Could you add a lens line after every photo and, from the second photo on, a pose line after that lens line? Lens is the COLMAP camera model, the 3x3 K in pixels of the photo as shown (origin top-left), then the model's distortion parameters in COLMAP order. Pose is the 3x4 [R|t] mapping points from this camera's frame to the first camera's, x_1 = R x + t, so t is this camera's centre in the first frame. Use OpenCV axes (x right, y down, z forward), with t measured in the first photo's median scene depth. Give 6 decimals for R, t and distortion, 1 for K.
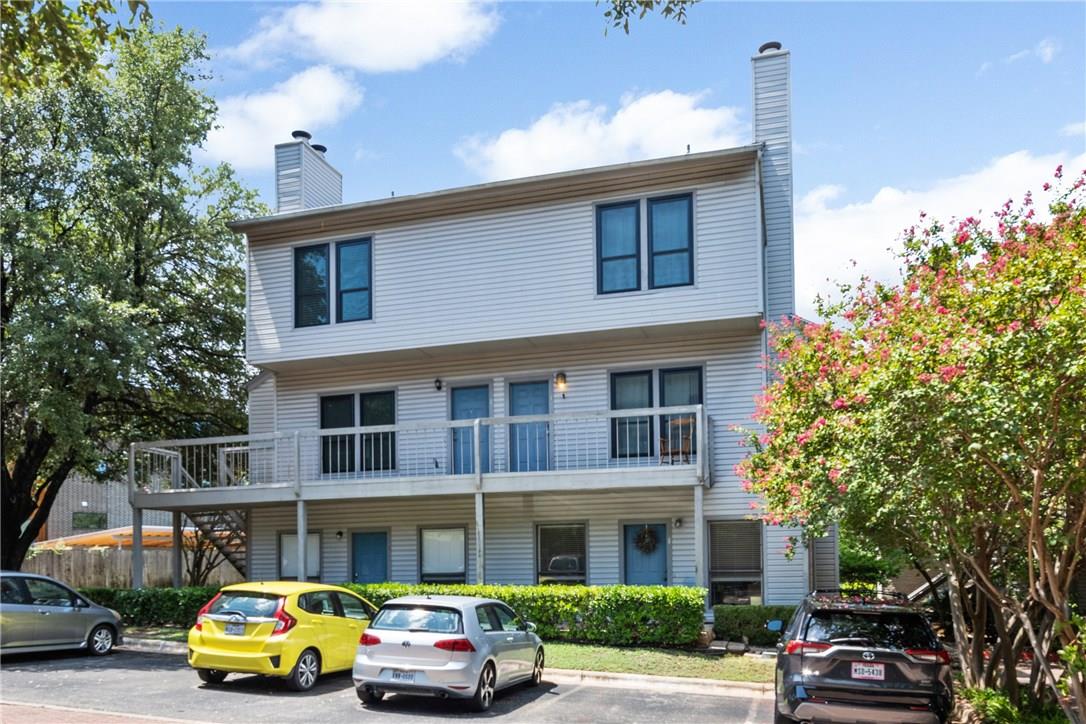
lens RADIAL K [[579.5, 0, 540.8], [0, 579.5, 412.2], [0, 0, 1]] dist [0.000572, -0.000977]
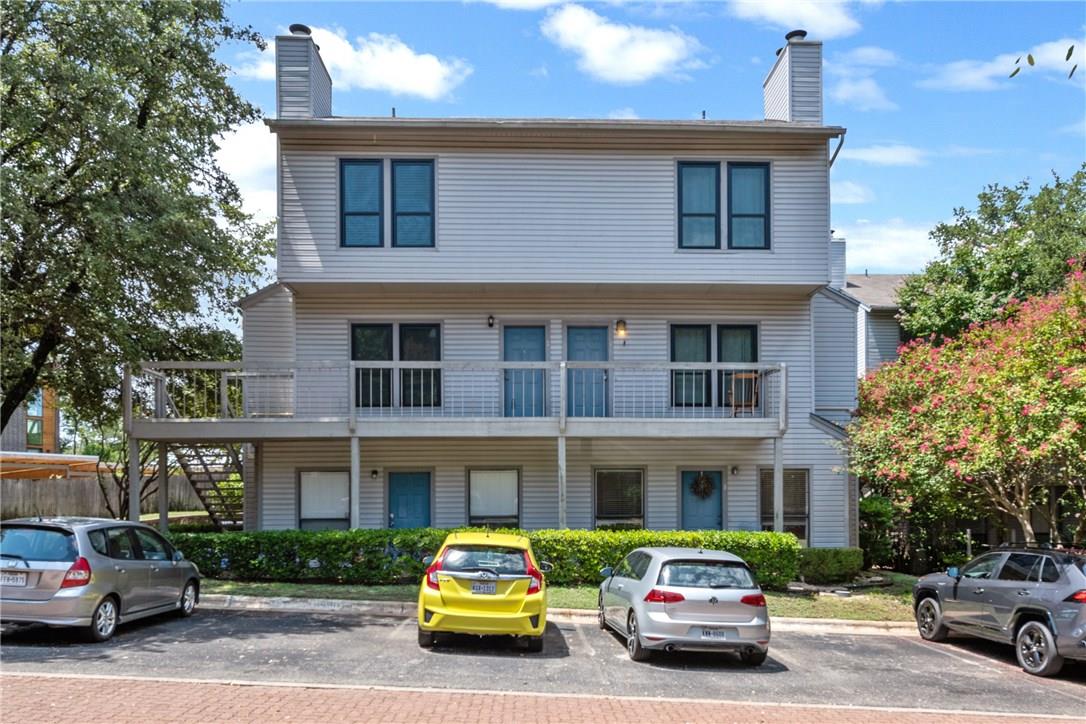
lens RADIAL K [[567.2, 0, 543.0], [0, 567.2, 362.4], [0, 0, 1]] dist [0.004175, 0.001594]
pose [[0.972866, 0.063715, 0.222425, -0.334351], [-0.068160, 0.997598, 0.012356, 0.002832], [-0.221103, -0.027181, 0.974872, 0.061770]]
